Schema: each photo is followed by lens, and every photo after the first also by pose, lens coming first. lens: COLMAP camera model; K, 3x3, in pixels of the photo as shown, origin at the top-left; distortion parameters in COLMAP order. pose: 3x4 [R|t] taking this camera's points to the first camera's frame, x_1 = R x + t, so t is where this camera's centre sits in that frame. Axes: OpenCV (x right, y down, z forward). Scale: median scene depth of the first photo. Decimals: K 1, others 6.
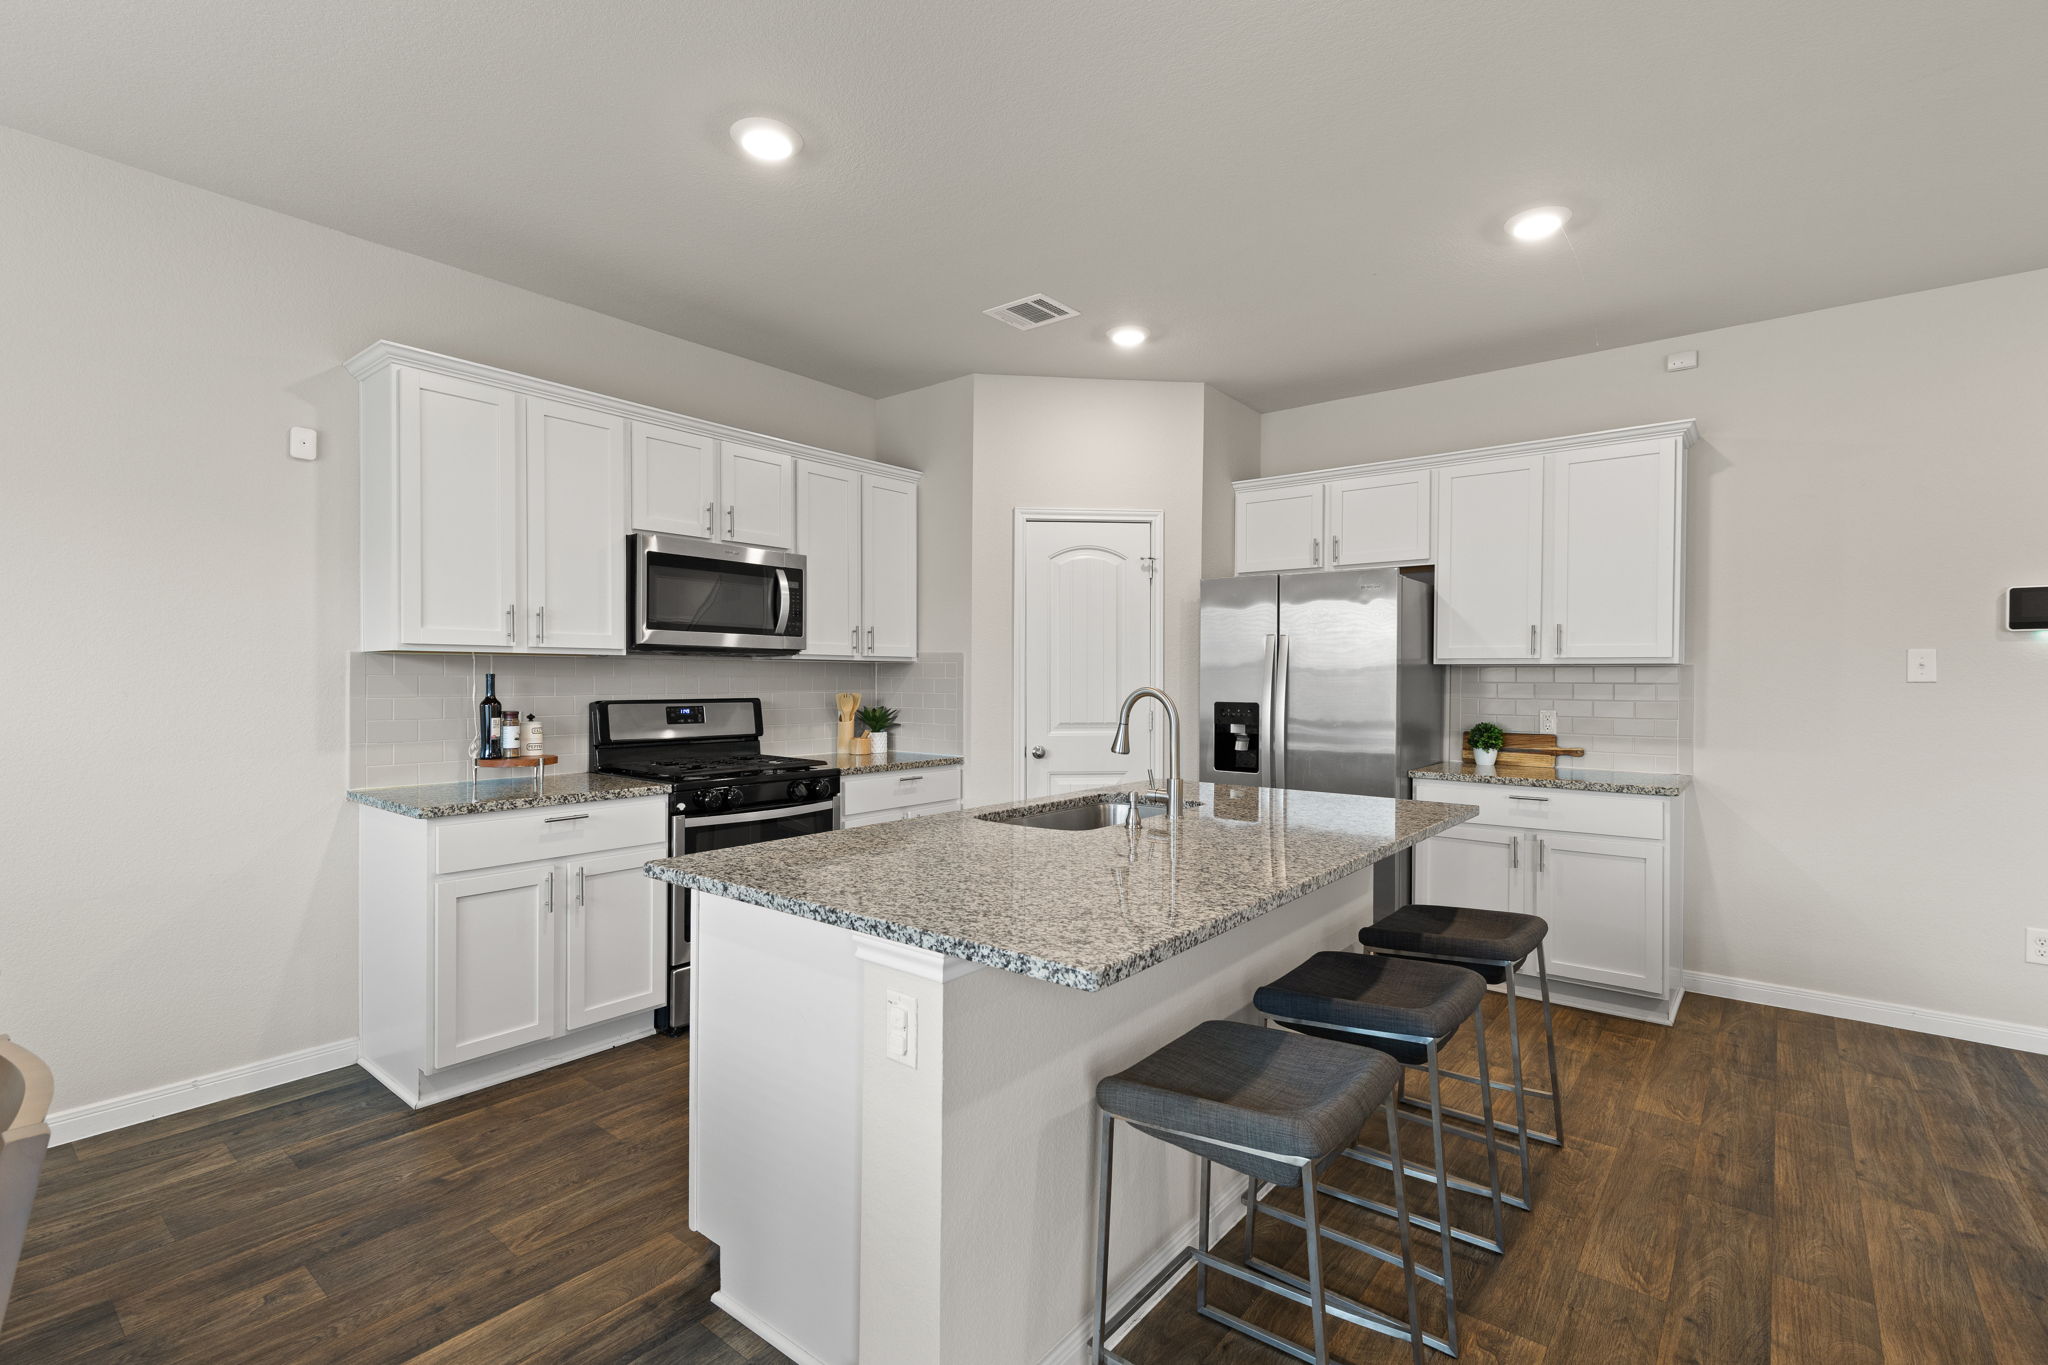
lens RADIAL K [[935.7, 0, 1036.3], [0, 935.7, 675.3], [0, 0, 1]] dist [0.004233, -0.001243]
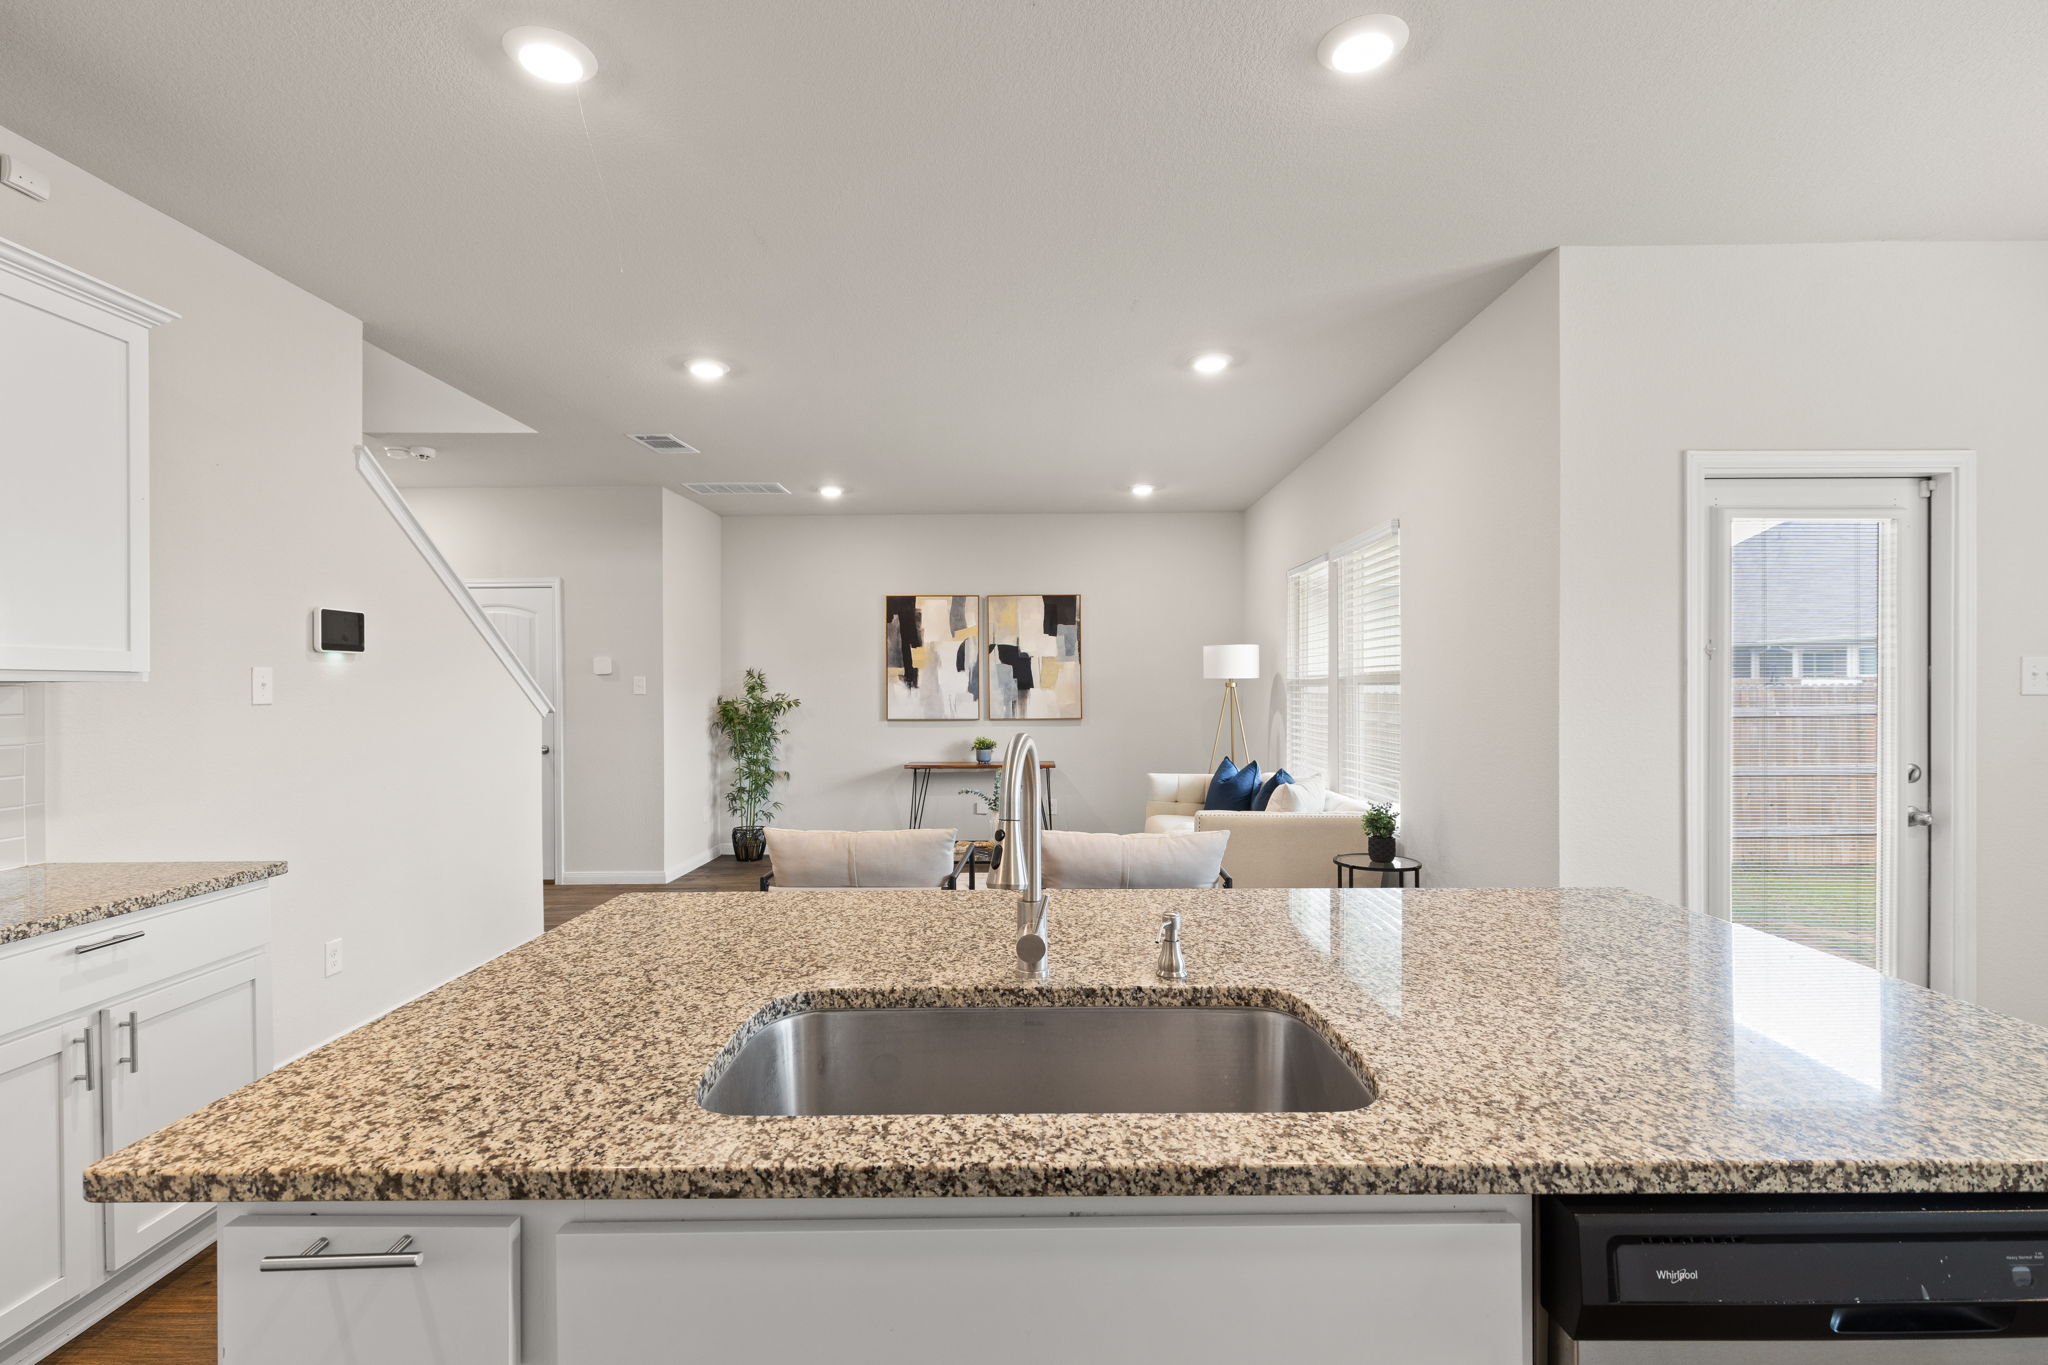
lens RADIAL K [[935.7, 0, 1025.9], [0, 935.7, 680.2], [0, 0, 1]] dist [0.004233, -0.001243]
pose [[-0.612310, 0.004610, 0.790604, -0.238624], [0.002514, 0.999989, -0.003884, -0.012012], [-0.790614, -0.000390, -0.612315, 1.144608]]
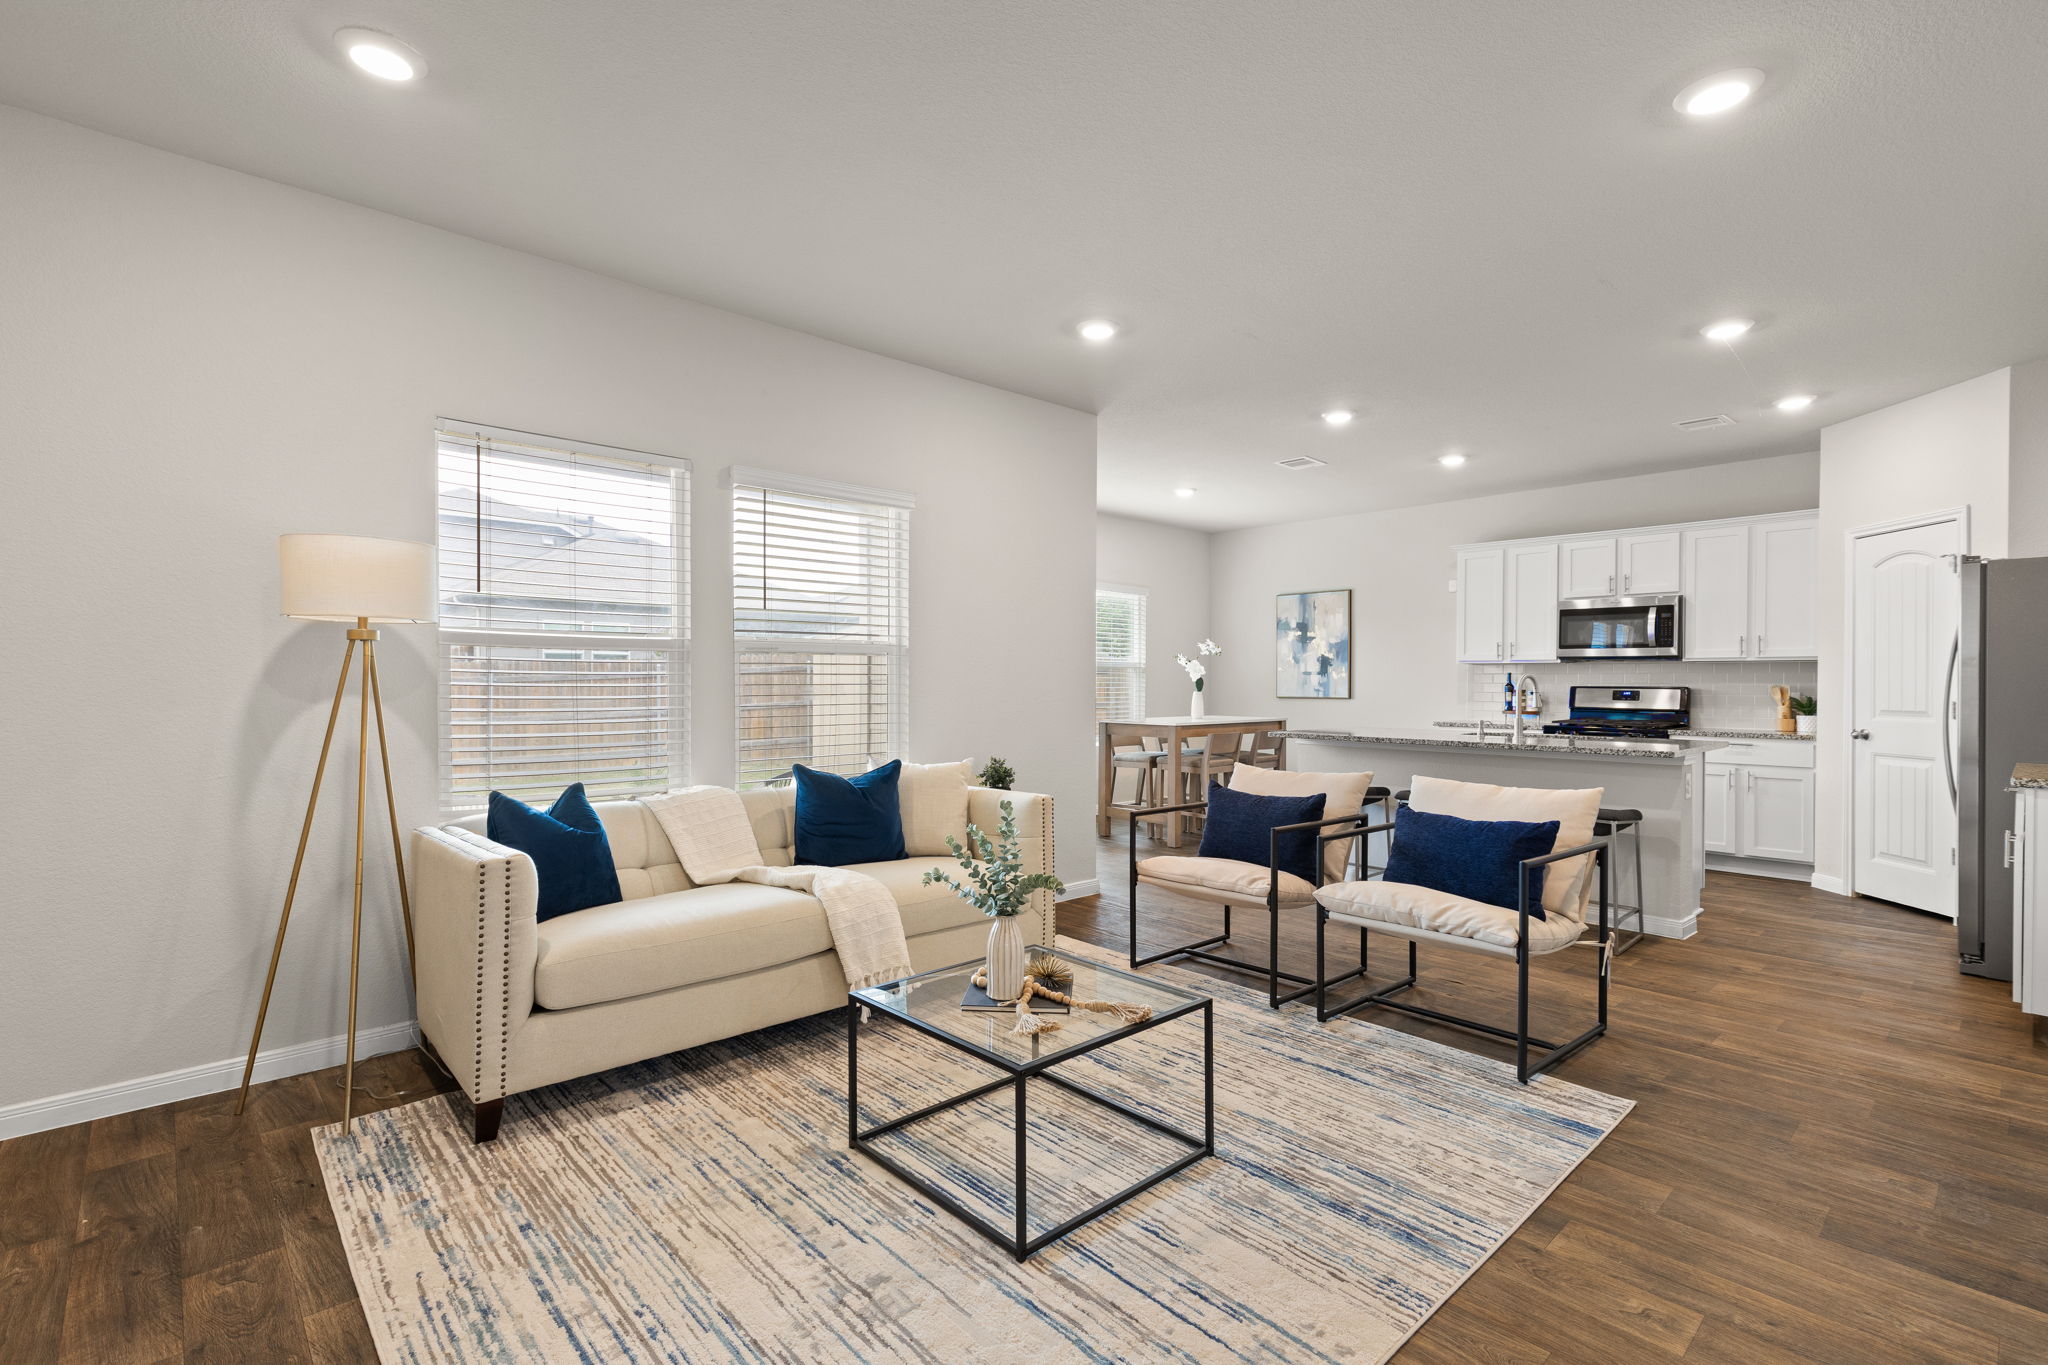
lens RADIAL K [[935.7, 0, 1020.5], [0, 935.7, 688.4], [0, 0, 1]] dist [0.004233, -0.001243]
pose [[-0.153300, 0.001698, -0.988178, 2.000104], [-0.003609, 0.999991, 0.002278, 0.039309], [0.988173, 0.003916, -0.153292, 0.203382]]
